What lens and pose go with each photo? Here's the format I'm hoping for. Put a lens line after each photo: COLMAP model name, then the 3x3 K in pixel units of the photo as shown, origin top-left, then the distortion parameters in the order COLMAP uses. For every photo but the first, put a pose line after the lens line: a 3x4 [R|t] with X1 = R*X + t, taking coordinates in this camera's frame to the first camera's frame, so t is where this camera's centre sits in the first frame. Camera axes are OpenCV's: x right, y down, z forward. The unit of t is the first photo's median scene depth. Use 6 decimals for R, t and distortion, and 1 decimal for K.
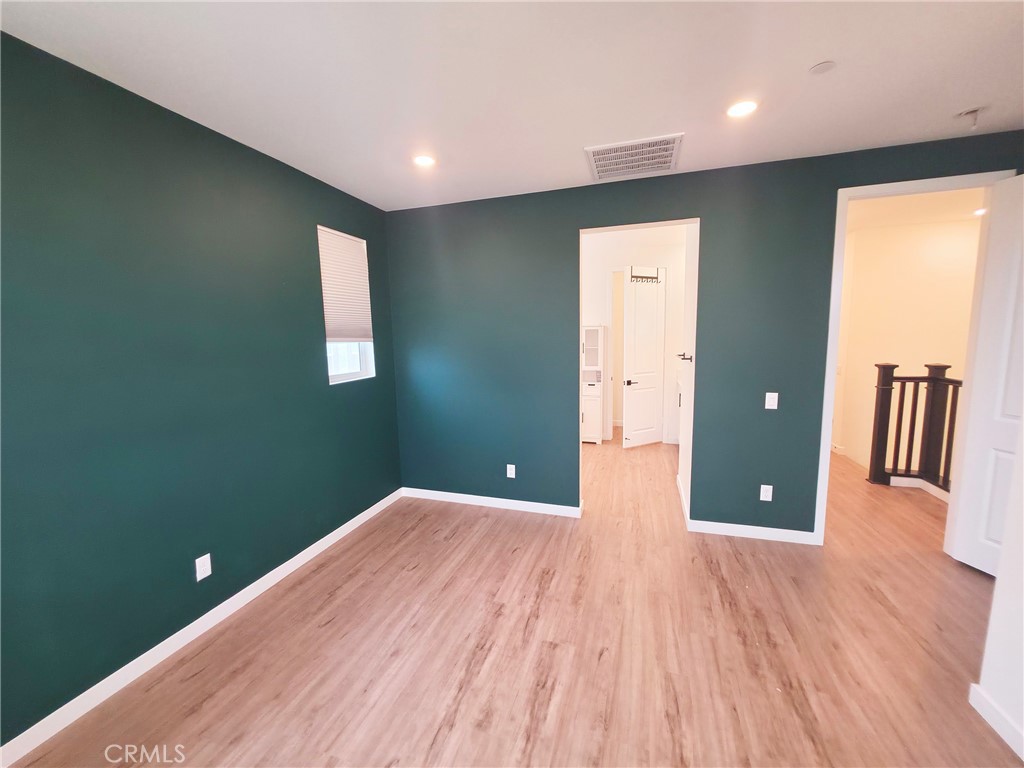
lens RADIAL K [[411.1, 0, 504.2], [0, 411.1, 387.3], [0, 0, 1]] dist [-0.001040, -0.000117]
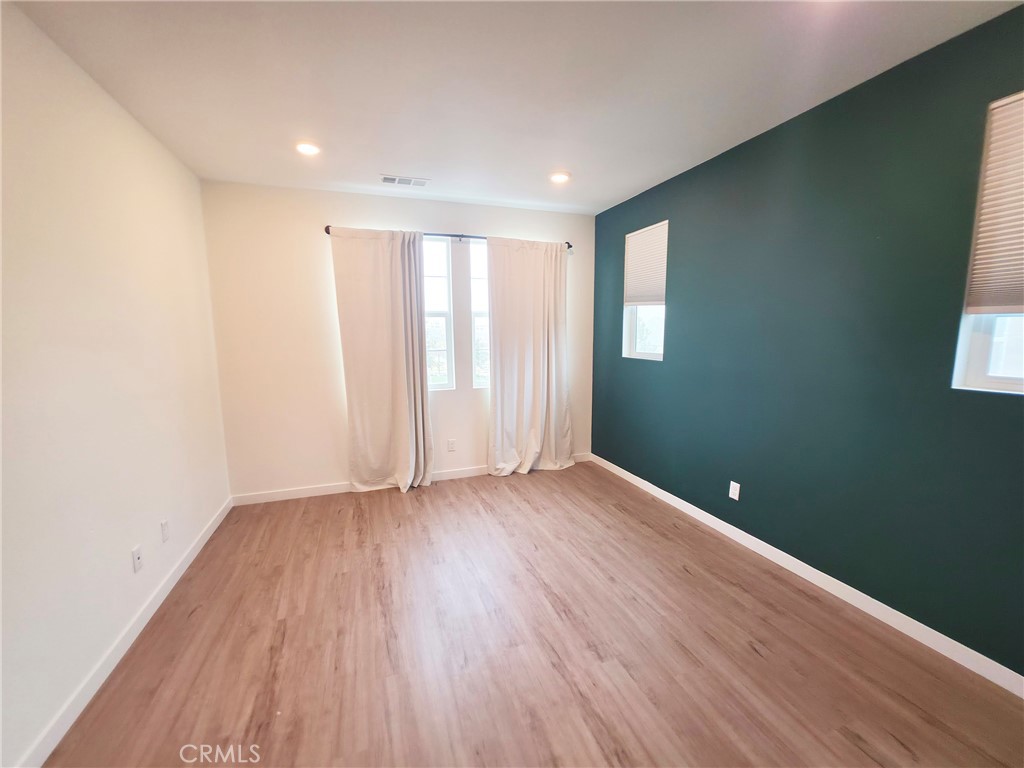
lens RADIAL K [[411.1, 0, 504.2], [0, 411.1, 387.3], [0, 0, 1]] dist [-0.001040, -0.000117]
pose [[-0.792951, 0.108252, -0.599592, 0.599239], [-0.051444, 0.968681, 0.242922, -0.161713], [0.607110, 0.223471, -0.762547, 1.479811]]
